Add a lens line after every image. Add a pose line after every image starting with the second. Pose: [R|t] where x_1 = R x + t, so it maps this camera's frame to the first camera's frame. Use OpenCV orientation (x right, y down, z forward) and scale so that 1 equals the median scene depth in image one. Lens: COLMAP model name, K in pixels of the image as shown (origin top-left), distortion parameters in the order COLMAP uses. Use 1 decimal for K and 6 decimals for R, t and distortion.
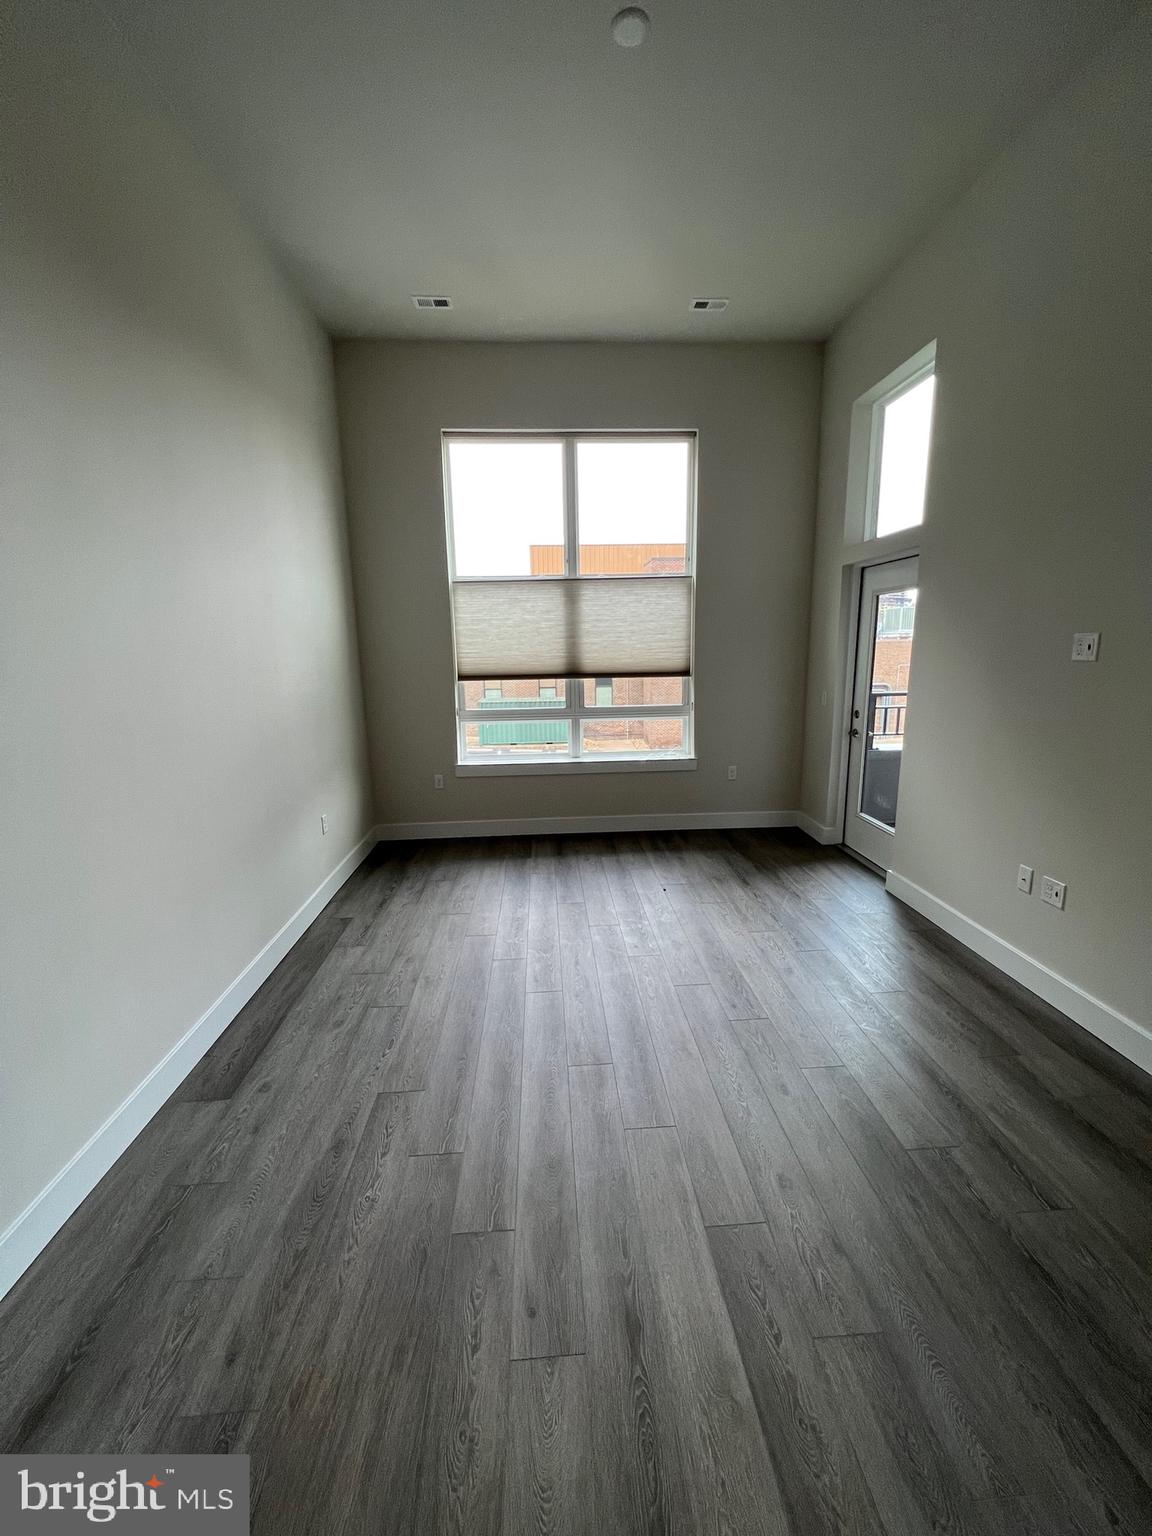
lens RADIAL K [[608.1, 0, 576.0], [0, 608.1, 768.0], [0, 0, 1]] dist [-0.025762, -0.000008]
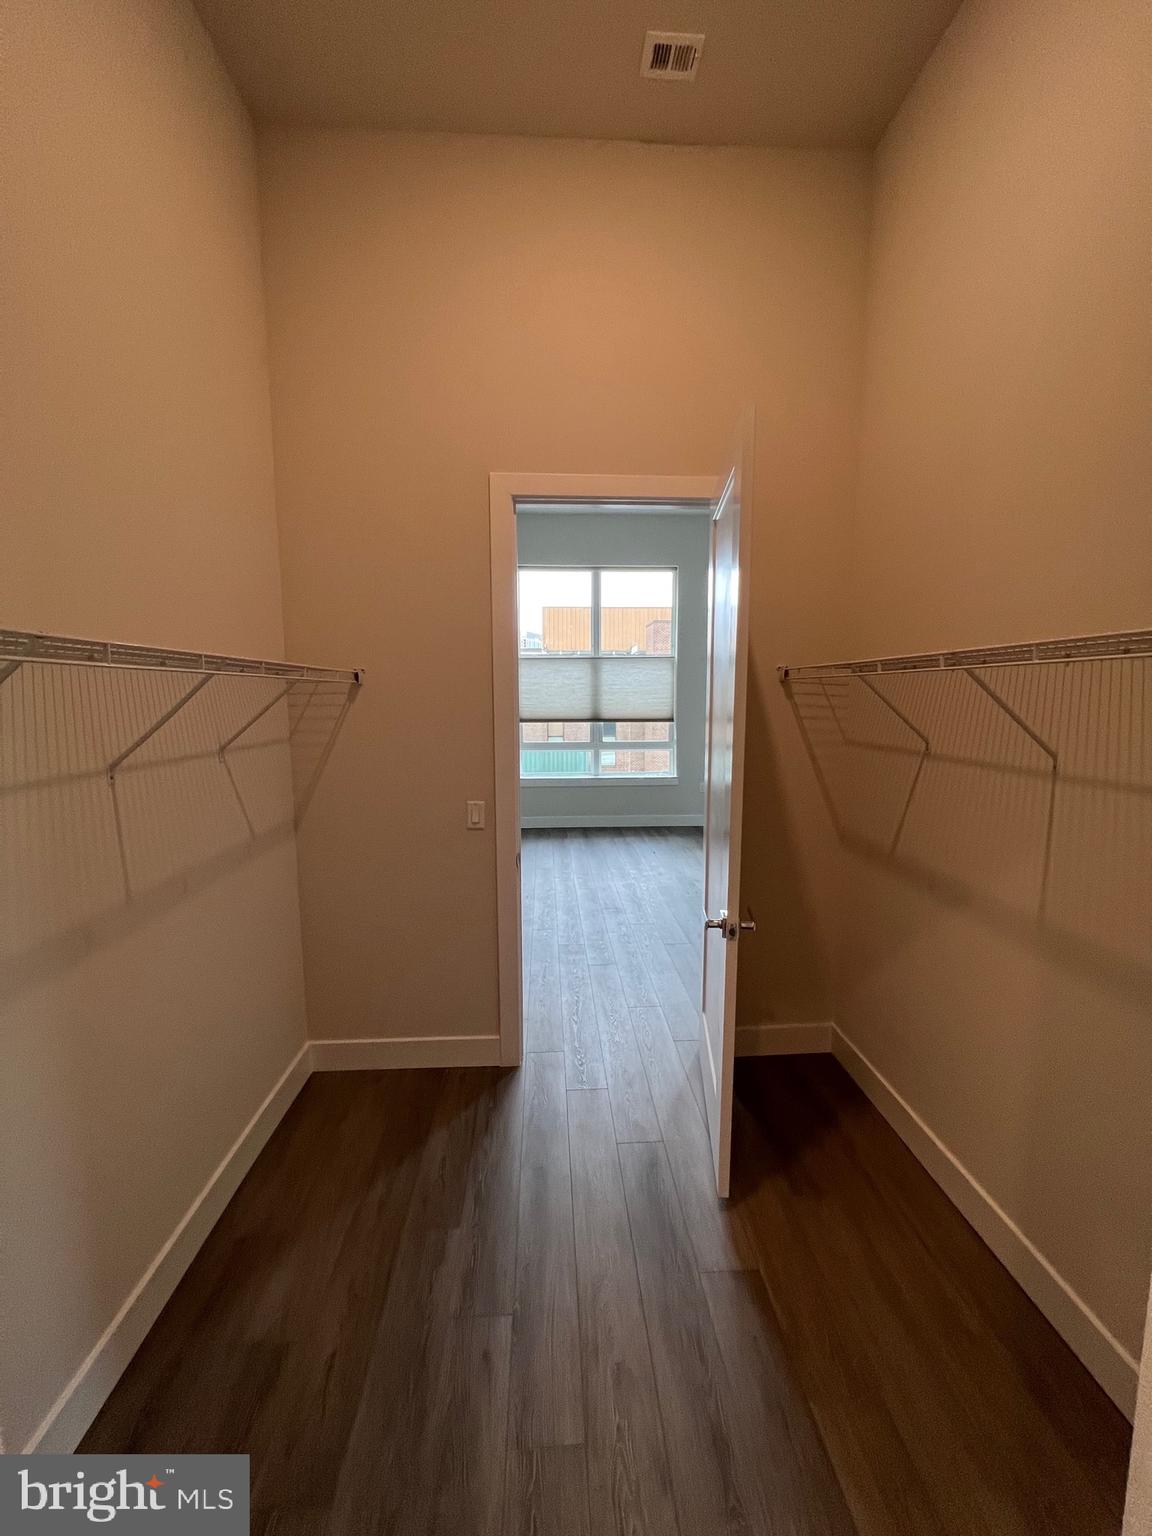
lens RADIAL K [[608.1, 0, 576.0], [0, 608.1, 768.0], [0, 0, 1]] dist [-0.025762, -0.000008]
pose [[0.999882, 0.015028, -0.003271, -0.047855], [-0.015221, 0.997414, -0.070245, 0.072777], [0.002207, 0.070286, 0.997524, -0.500744]]
